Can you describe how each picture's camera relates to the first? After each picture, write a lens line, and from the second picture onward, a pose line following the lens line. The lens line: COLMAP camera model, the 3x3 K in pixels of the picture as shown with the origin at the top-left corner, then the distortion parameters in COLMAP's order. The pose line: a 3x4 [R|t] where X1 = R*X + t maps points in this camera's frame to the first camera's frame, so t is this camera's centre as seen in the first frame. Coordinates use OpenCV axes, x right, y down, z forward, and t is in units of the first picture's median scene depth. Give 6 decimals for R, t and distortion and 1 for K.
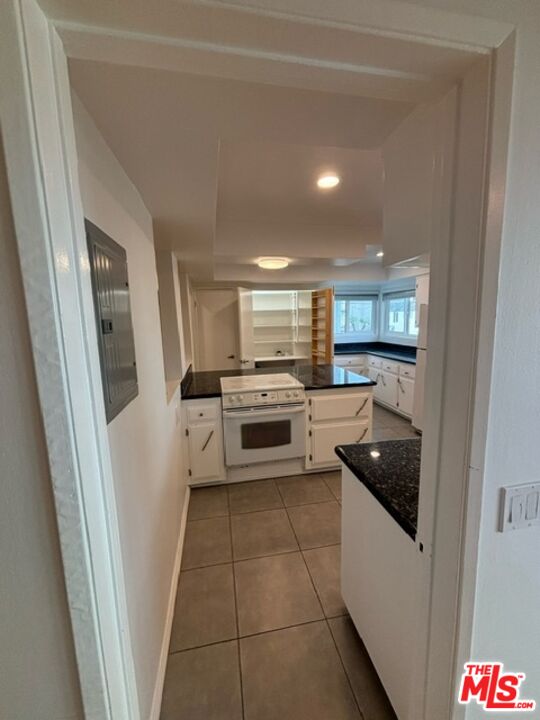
lens RADIAL K [[291.9, 0, 273.2], [0, 291.9, 357.5], [0, 0, 1]] dist [0.002368, -0.000030]
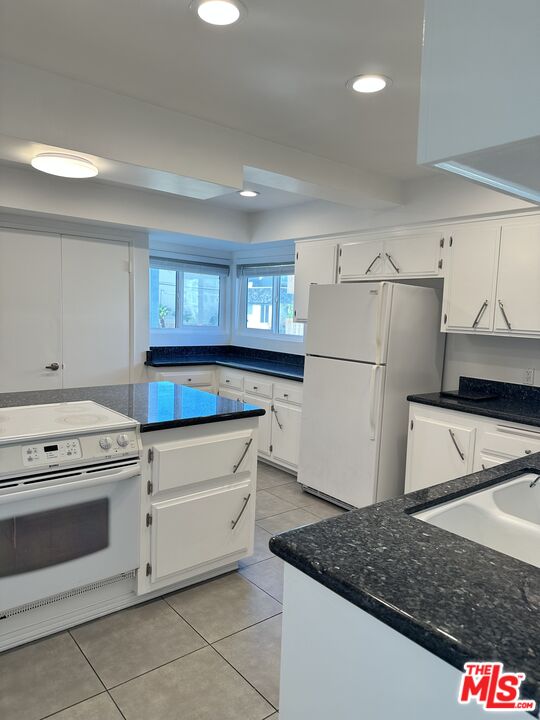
lens RADIAL K [[503.1, 0, 283.5], [0, 503.1, 362.0], [0, 0, 1]] dist [0.094051, -0.125124]
pose [[0.870601, 0.007070, 0.491938, -0.099041], [0.007734, 0.999576, -0.028054, 0.018497], [-0.491928, 0.028229, 0.870178, 0.125794]]
